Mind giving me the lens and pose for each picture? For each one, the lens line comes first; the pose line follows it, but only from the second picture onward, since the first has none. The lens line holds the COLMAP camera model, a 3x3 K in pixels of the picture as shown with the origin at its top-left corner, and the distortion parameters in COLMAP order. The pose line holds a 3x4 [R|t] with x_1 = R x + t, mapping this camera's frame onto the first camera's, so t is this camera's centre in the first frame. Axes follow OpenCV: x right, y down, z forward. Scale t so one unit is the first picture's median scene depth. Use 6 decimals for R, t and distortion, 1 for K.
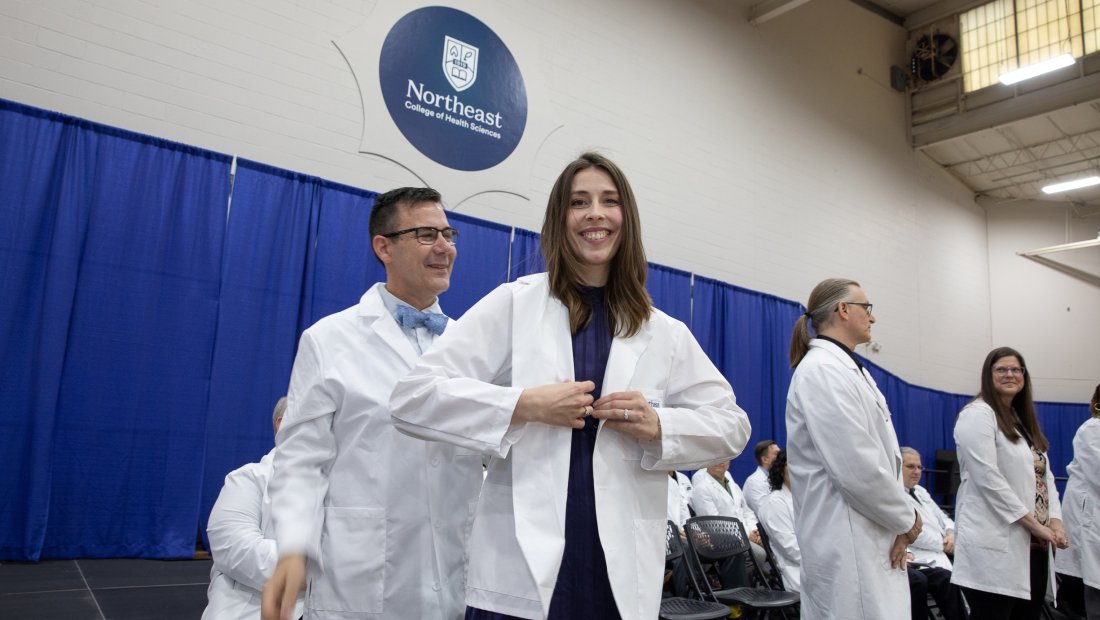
lens RADIAL K [[744.8, 0, 550.0], [0, 744.8, 310.0], [0, 0, 1]] dist [-0.092745, 0.054771]
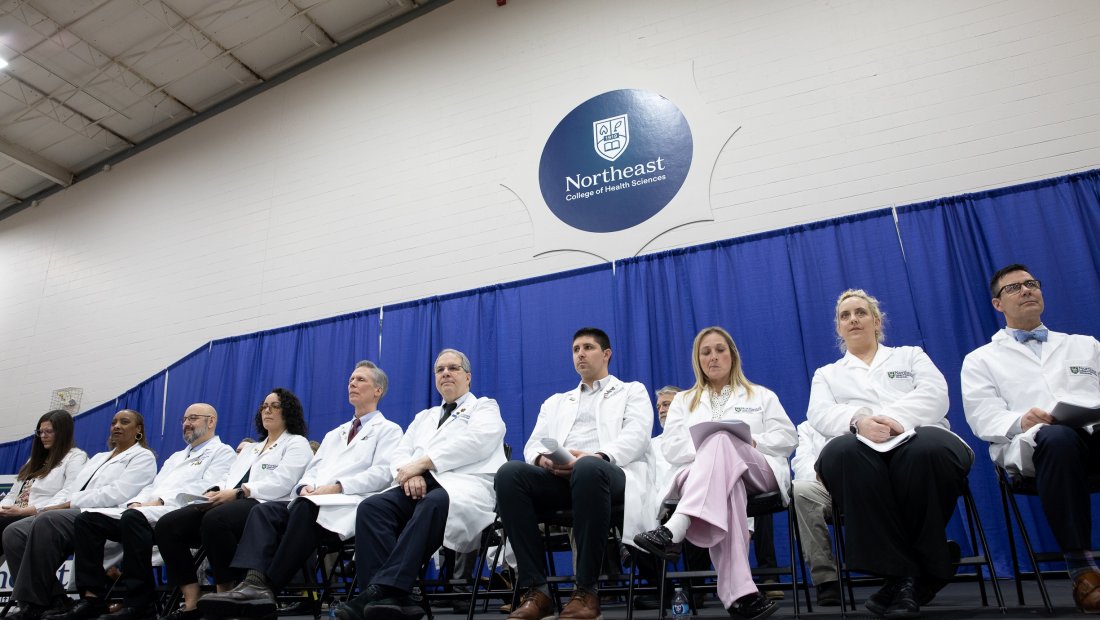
lens RADIAL K [[744.8, 0, 550.0], [0, 744.8, 310.0], [0, 0, 1]] dist [-0.092745, 0.054771]
pose [[0.507181, -0.367510, -0.779554, 0.578733], [0.211927, 0.929932, -0.300523, 0.200977], [0.835377, -0.012789, 0.549529, 0.341285]]
